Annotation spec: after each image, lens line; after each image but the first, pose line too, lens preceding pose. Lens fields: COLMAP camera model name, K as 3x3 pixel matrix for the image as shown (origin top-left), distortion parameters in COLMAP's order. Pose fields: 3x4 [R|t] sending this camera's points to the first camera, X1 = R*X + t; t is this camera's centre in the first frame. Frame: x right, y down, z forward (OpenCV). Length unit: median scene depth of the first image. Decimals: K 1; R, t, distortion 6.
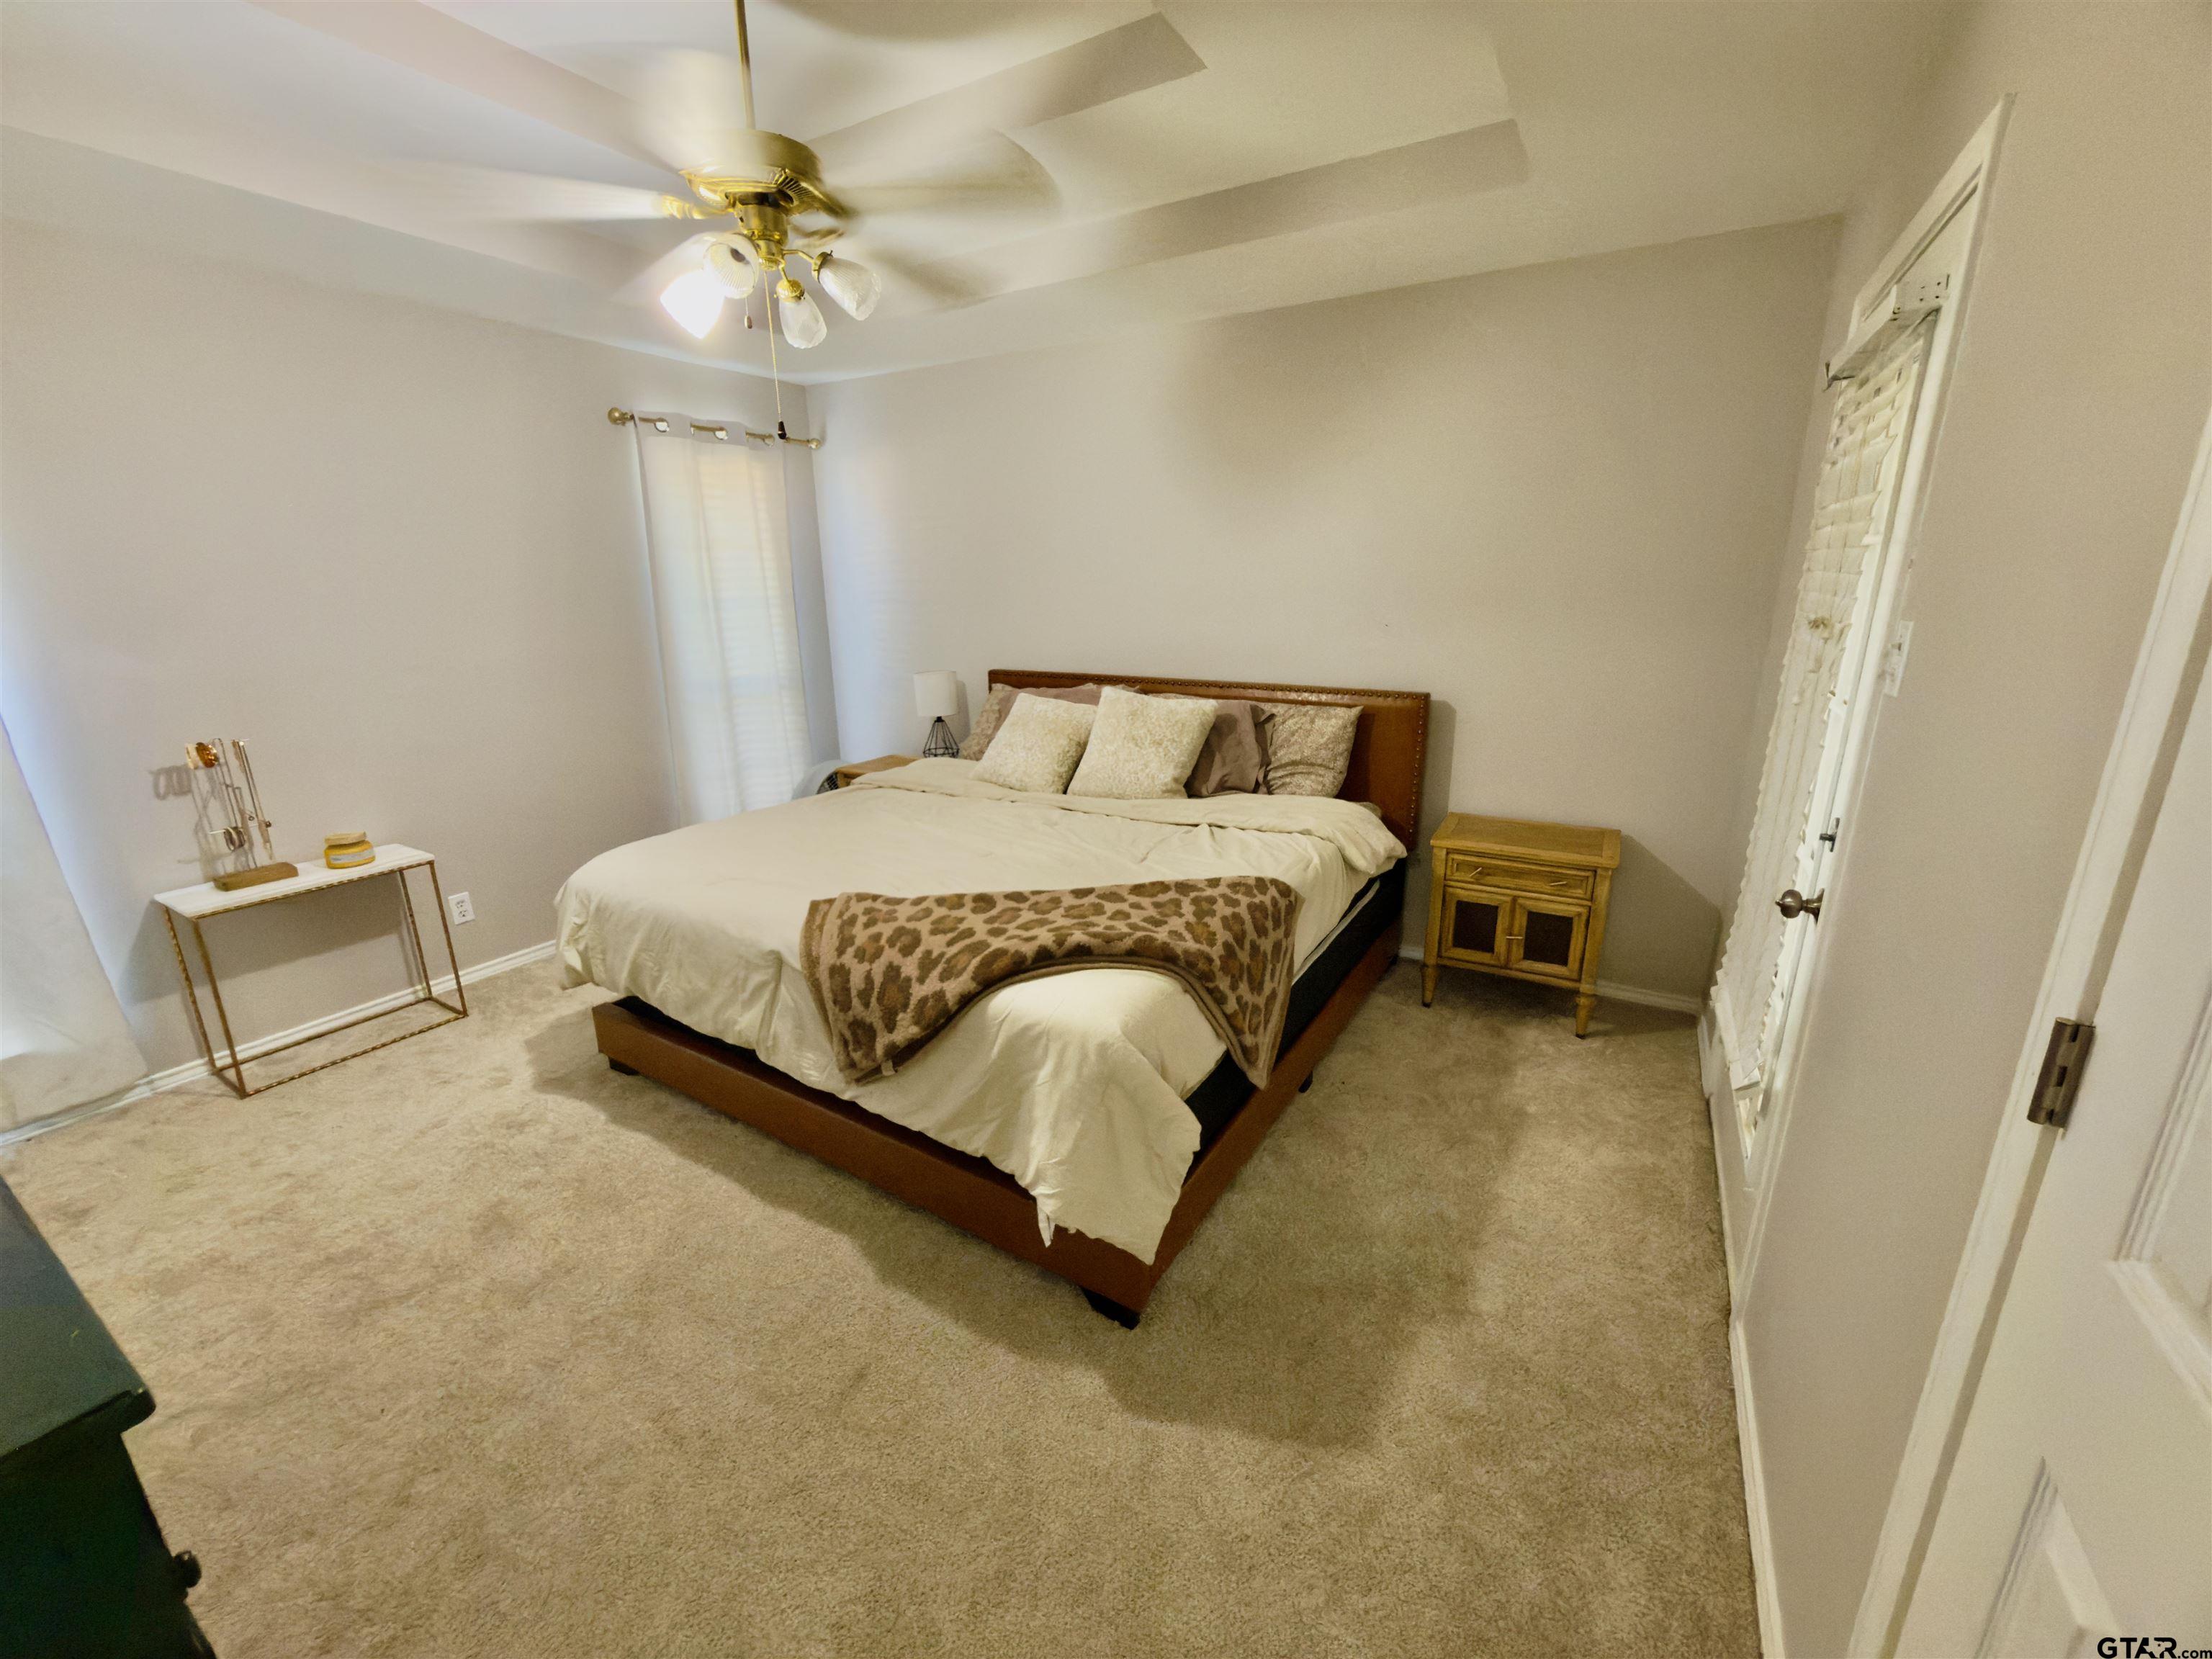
lens RADIAL K [[884.9, 0, 1098.8], [0, 884.9, 824.6], [0, 0, 1]] dist [-0.001899, -0.000336]
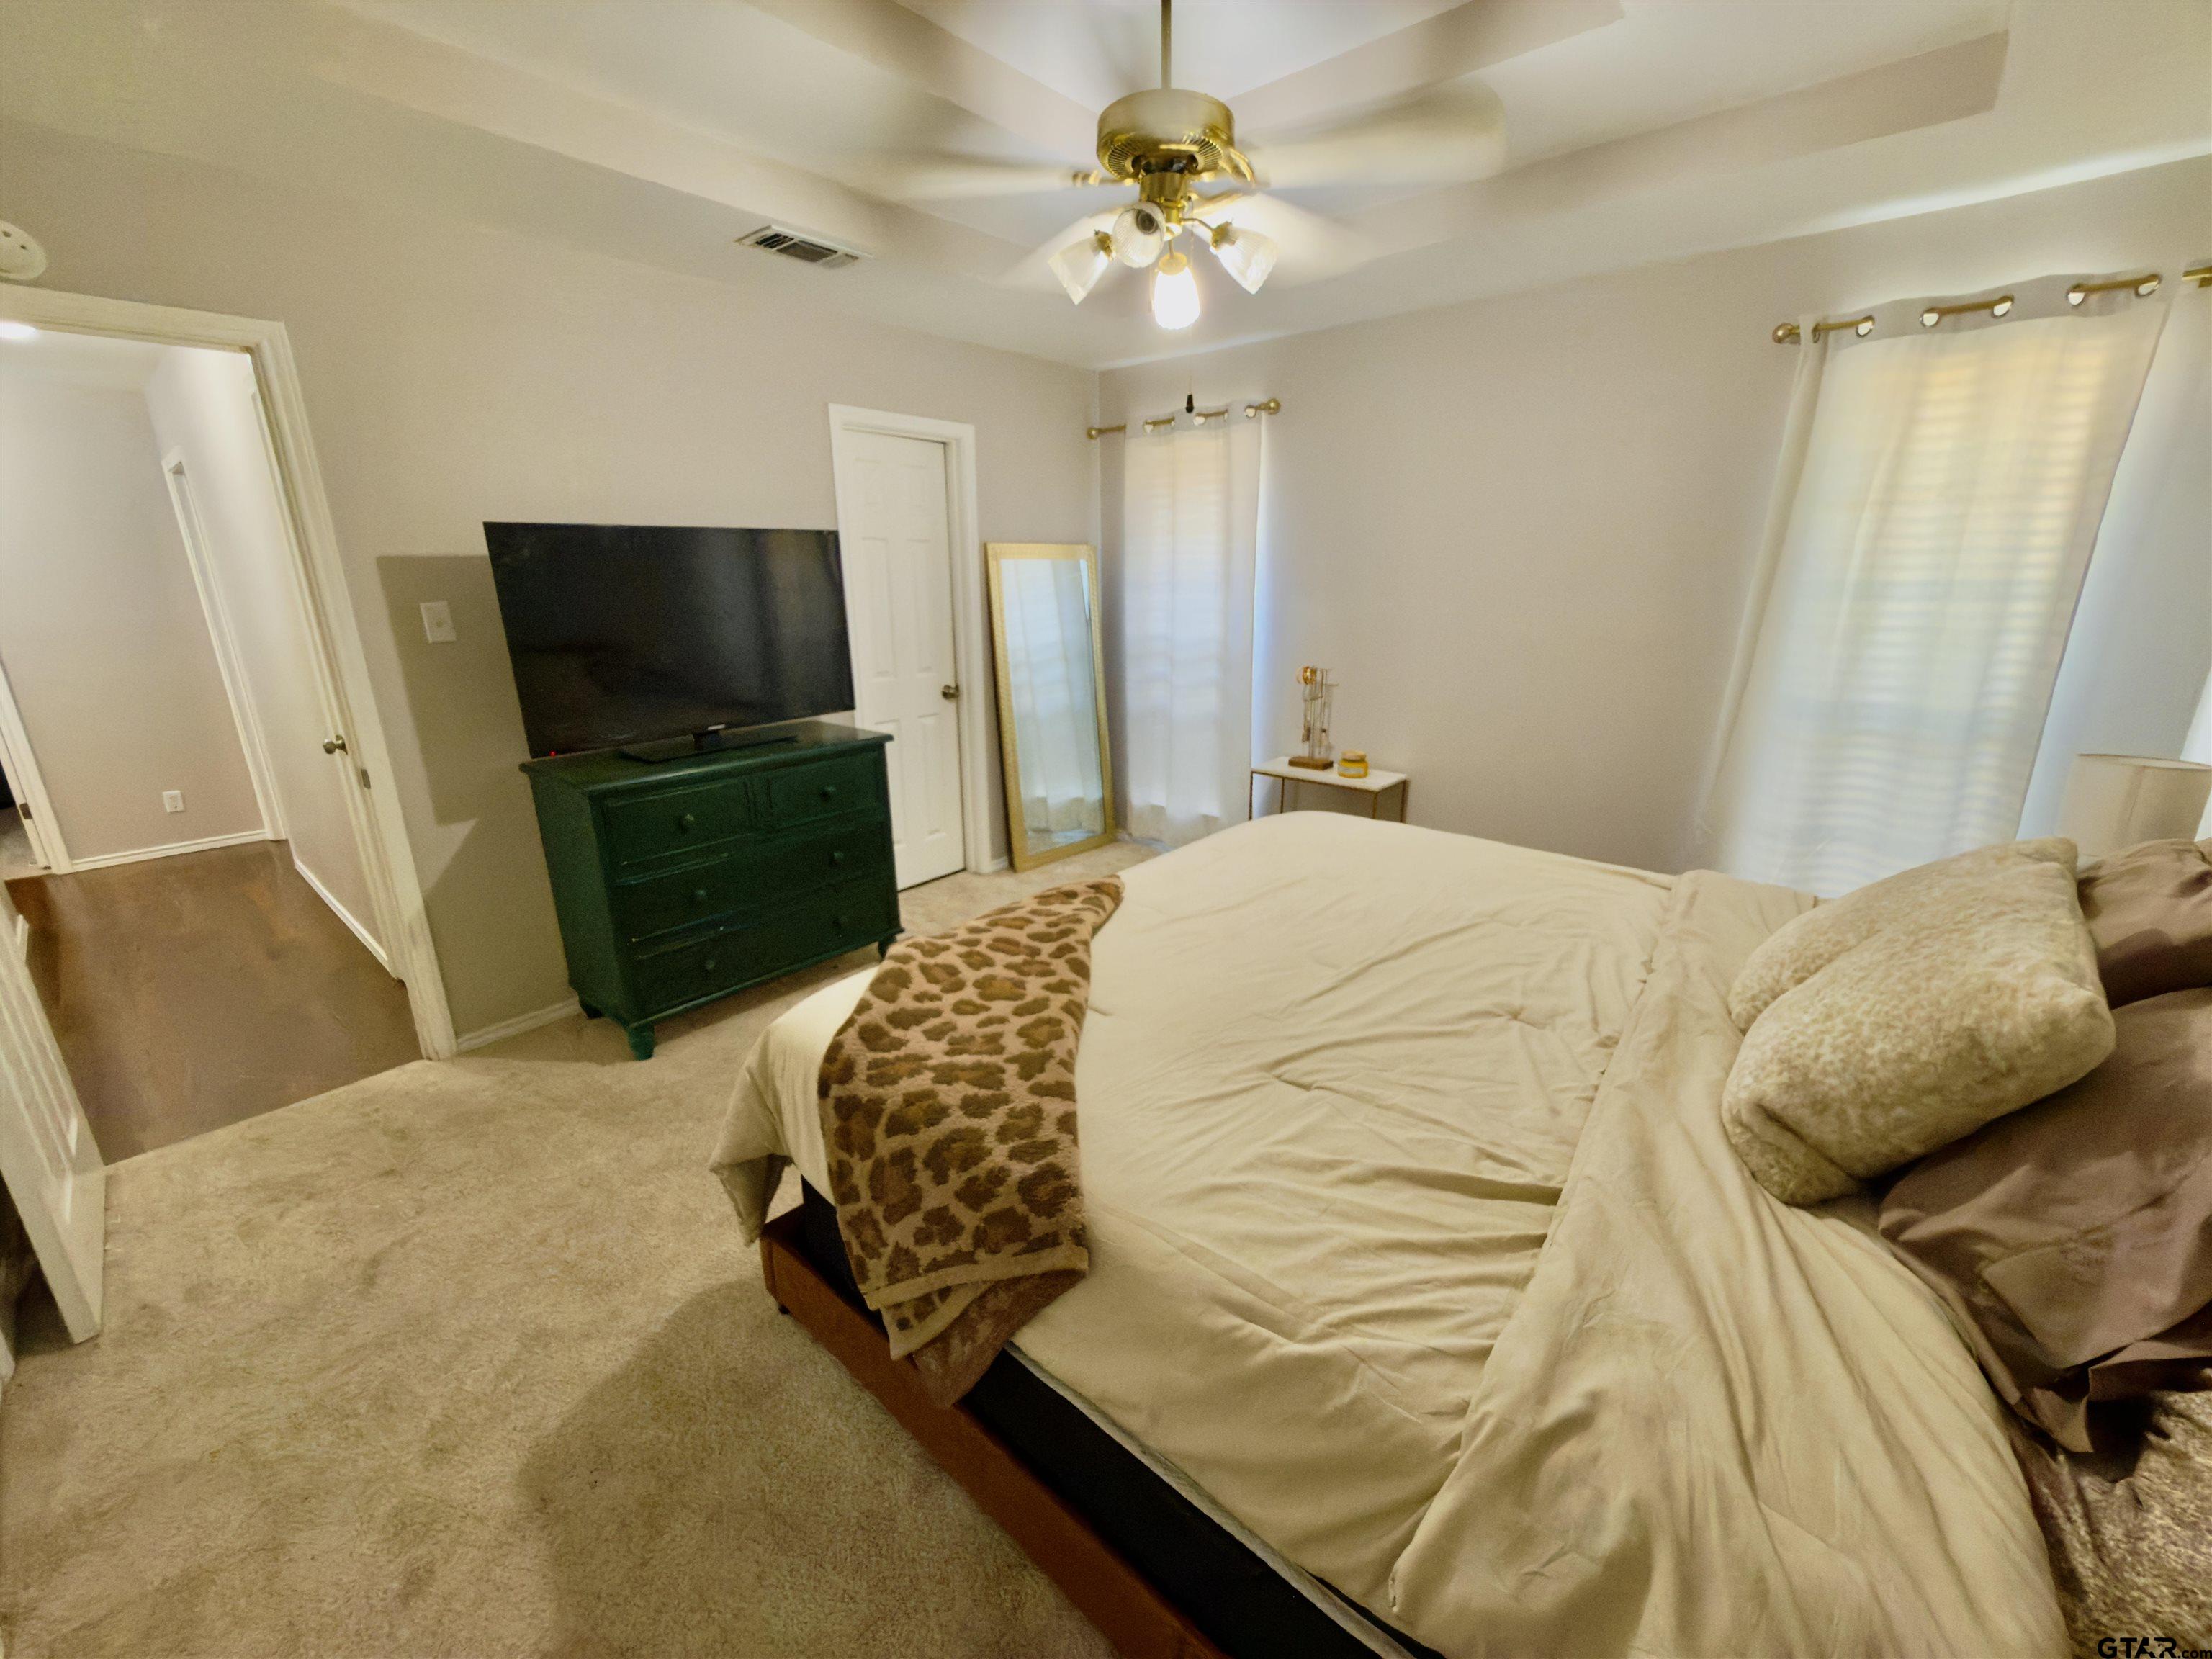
lens RADIAL K [[884.9, 0, 1102.7], [0, 884.9, 827.6], [0, 0, 1]] dist [-0.001899, -0.000336]
pose [[-0.171209, 0.291236, -0.941206, 0.662697], [-0.252081, 0.910564, 0.327609, -0.311757], [0.952440, 0.293350, -0.082481, 1.096232]]
